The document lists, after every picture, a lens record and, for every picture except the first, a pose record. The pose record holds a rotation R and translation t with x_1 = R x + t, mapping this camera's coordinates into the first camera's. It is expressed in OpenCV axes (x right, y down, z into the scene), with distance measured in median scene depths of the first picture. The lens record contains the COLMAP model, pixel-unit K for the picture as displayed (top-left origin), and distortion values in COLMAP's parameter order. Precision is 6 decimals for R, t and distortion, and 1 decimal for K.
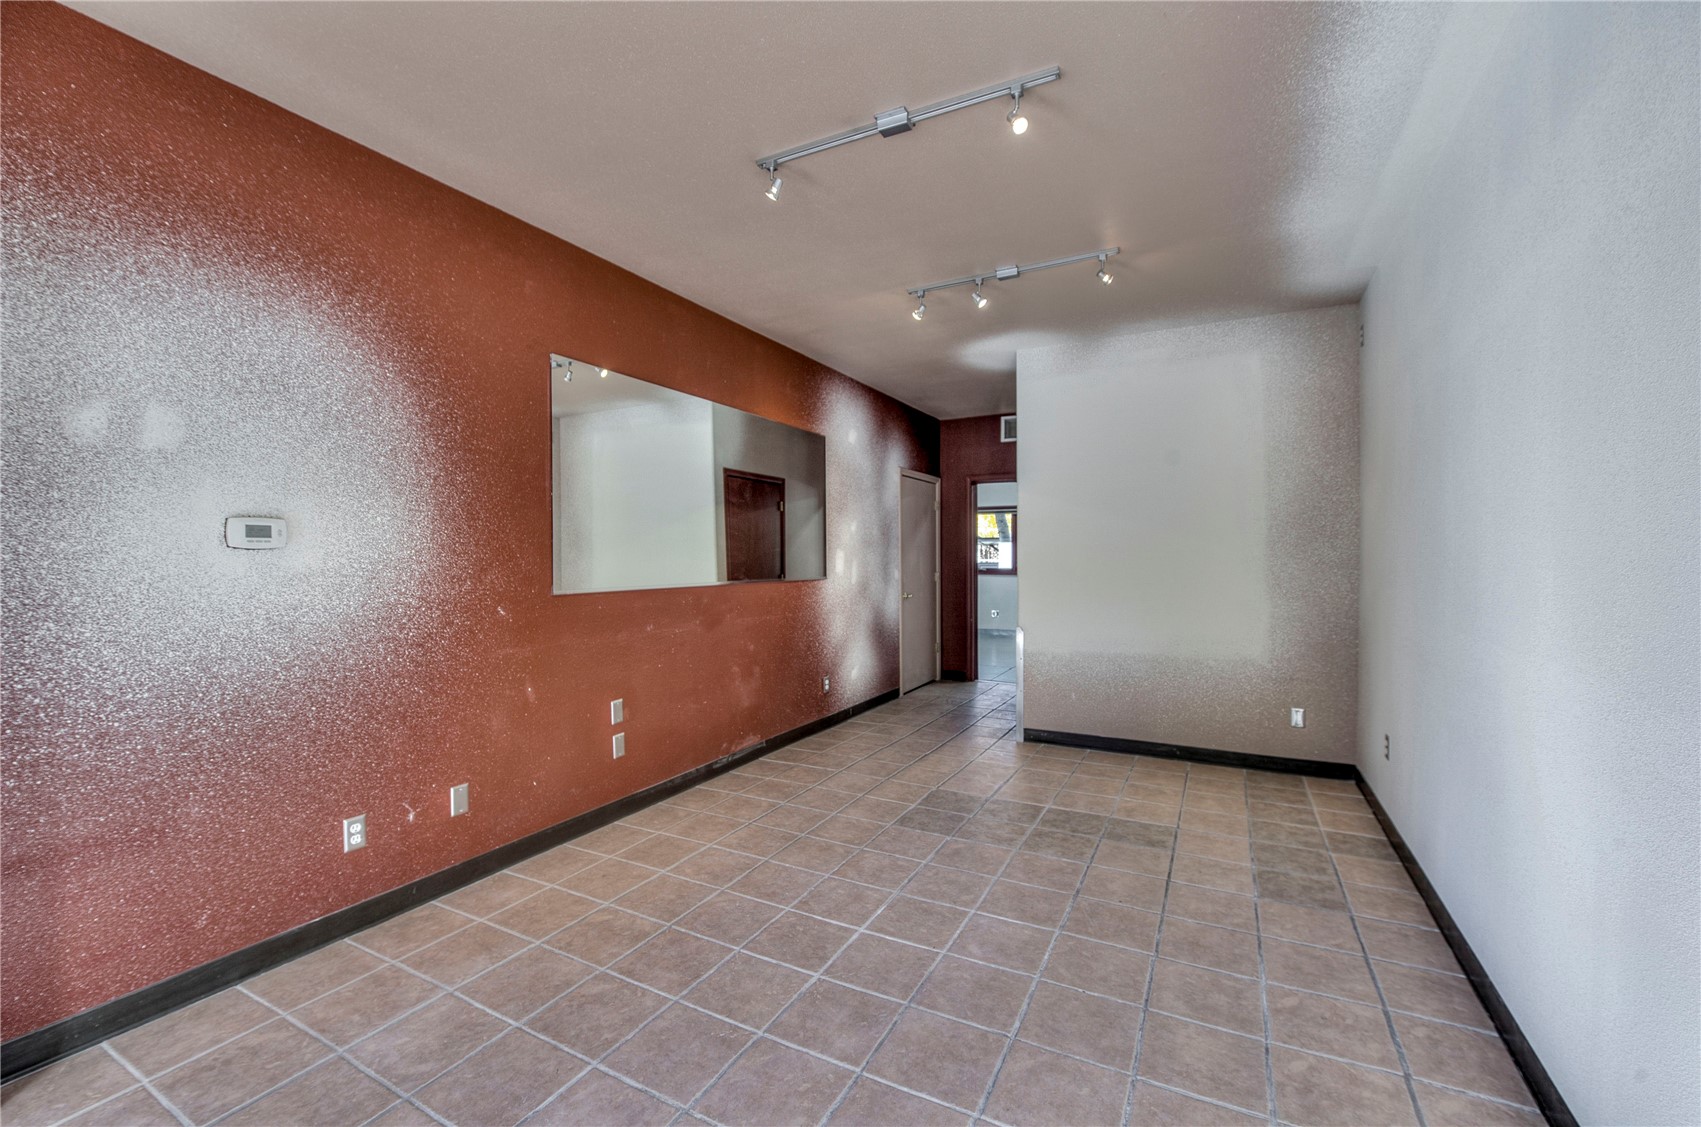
lens RADIAL K [[709.2, 0, 850.5], [0, 709.2, 563.5], [0, 0, 1]] dist [-0.009829, -0.004311]
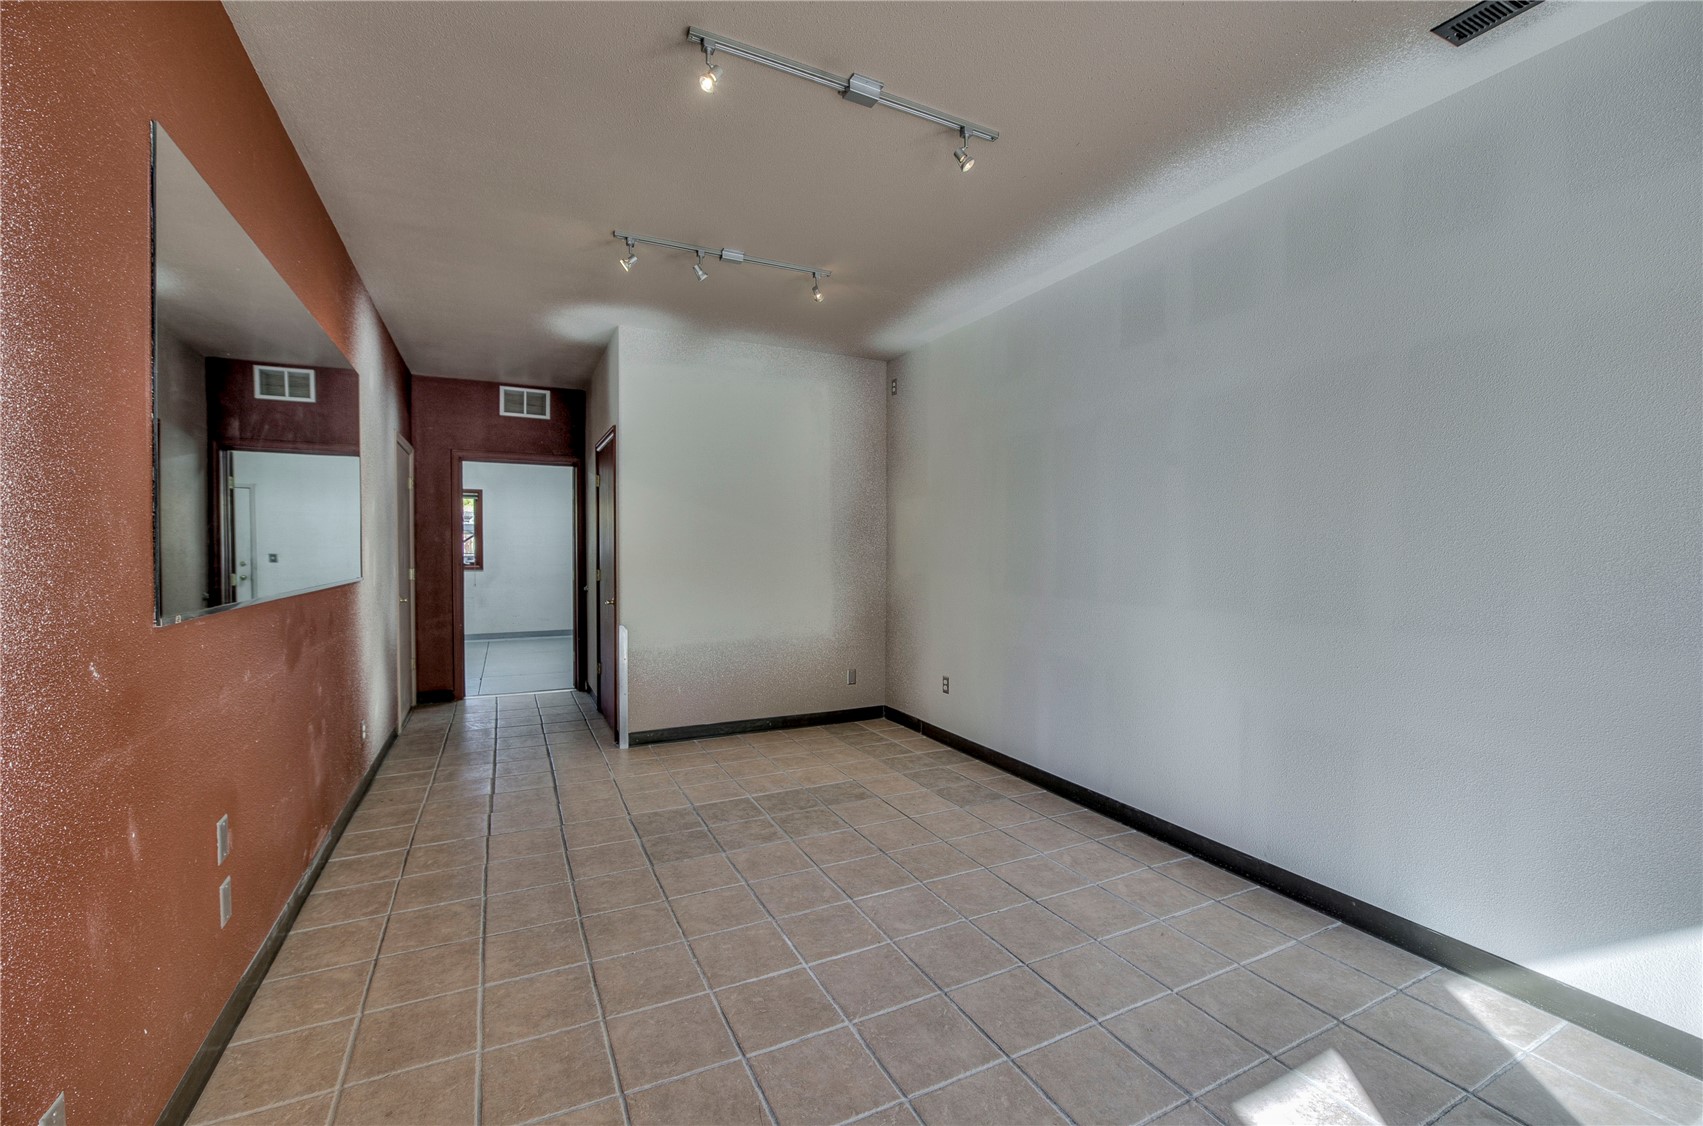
lens RADIAL K [[710.0, 0, 851.5], [0, 710.0, 563.0], [0, 0, 1]] dist [-0.009829, -0.004311]
pose [[0.574221, -0.011632, 0.818618, -0.477185], [0.003056, 0.999923, 0.012064, -0.002838], [-0.818695, -0.004426, 0.574212, 0.307040]]
